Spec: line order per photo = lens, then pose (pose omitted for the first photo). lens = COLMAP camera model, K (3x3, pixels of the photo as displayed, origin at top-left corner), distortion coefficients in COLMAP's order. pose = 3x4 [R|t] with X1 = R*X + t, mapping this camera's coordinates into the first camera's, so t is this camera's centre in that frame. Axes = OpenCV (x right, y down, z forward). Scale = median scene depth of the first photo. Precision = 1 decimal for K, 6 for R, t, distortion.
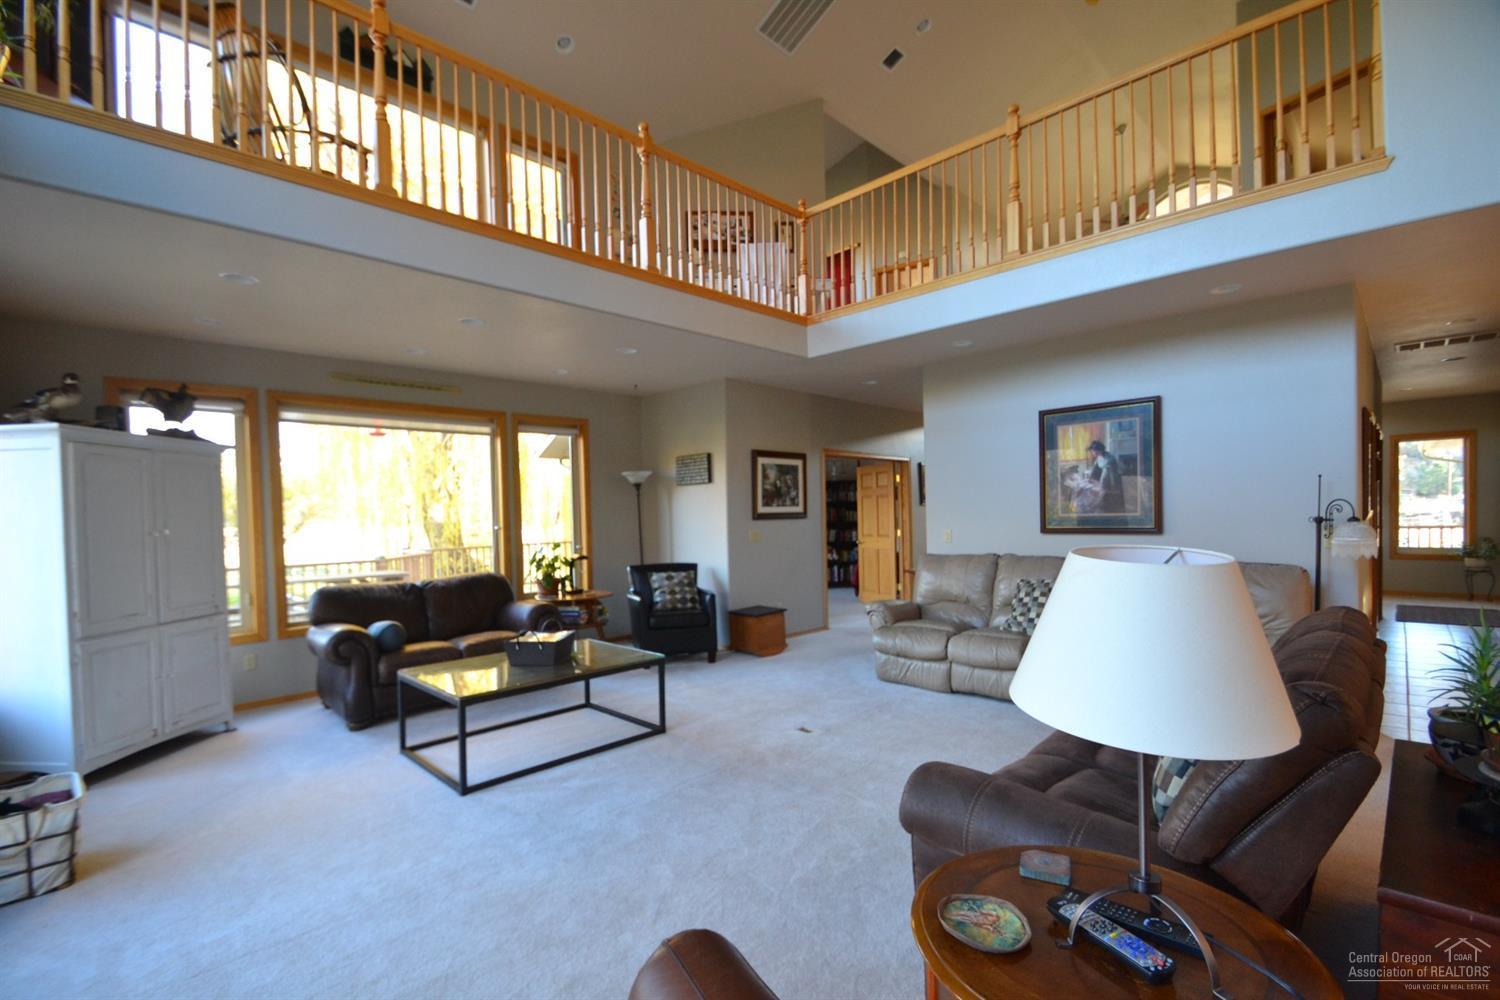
lens RADIAL K [[657.9, 0, 744.9], [0, 657.9, 524.5], [0, 0, 1]] dist [-0.002719, -0.000611]
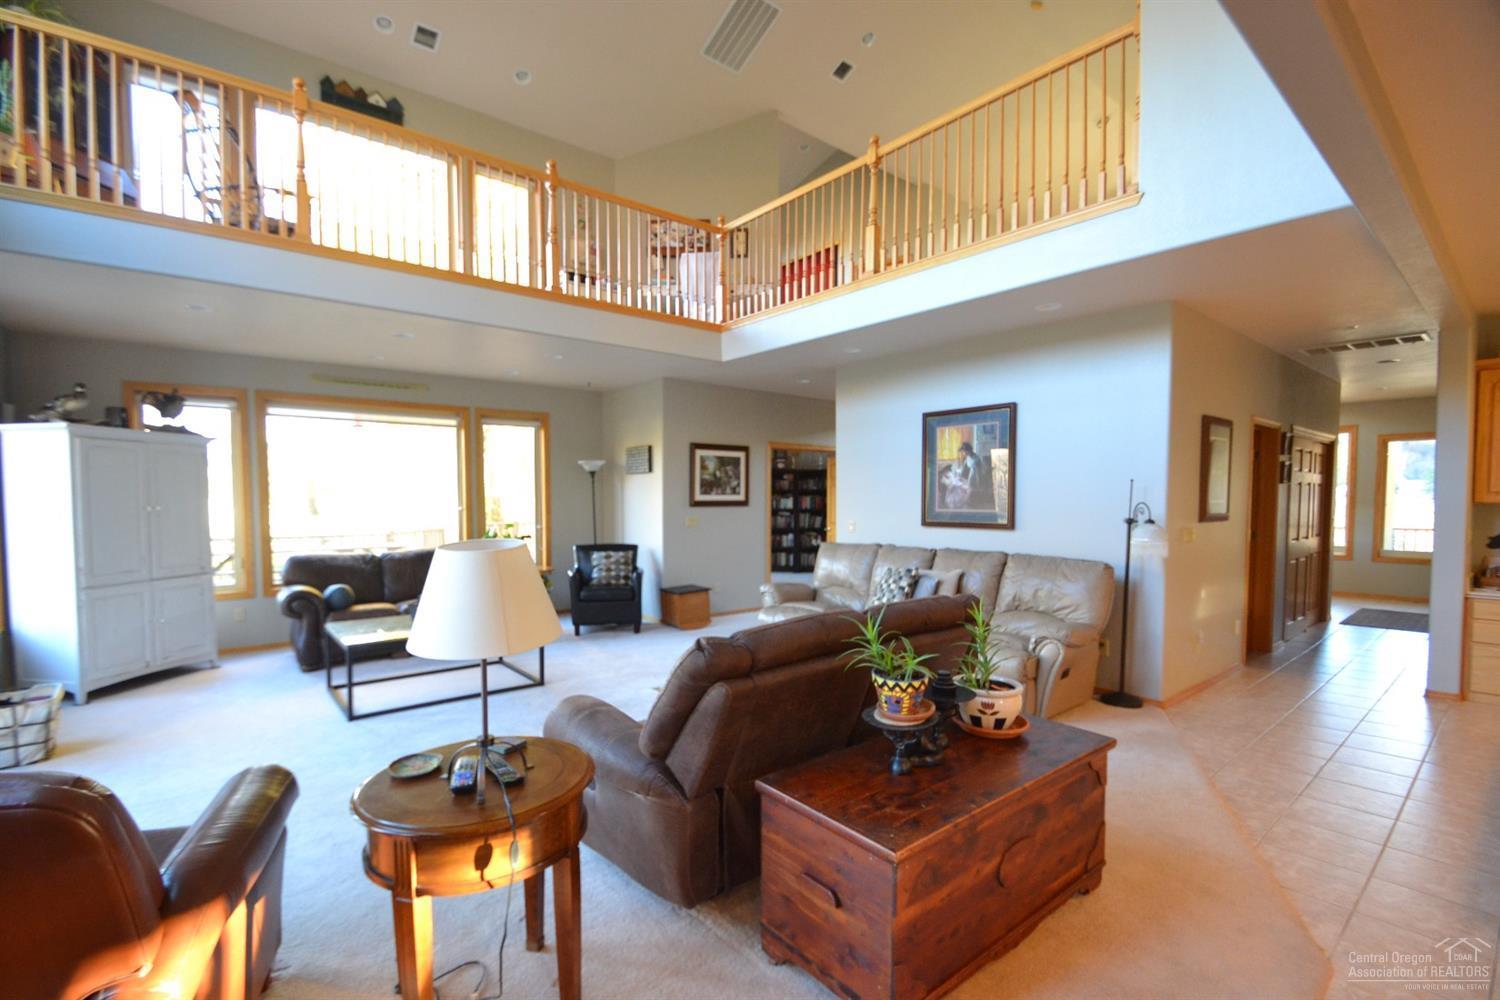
lens RADIAL K [[657.9, 0, 744.9], [0, 657.9, 524.5], [0, 0, 1]] dist [-0.002719, -0.000611]
pose [[0.995202, 0.026426, -0.094208, 0.263444], [-0.023901, 0.999327, 0.027829, -0.012754], [0.094880, -0.025444, 0.995164, -0.109372]]
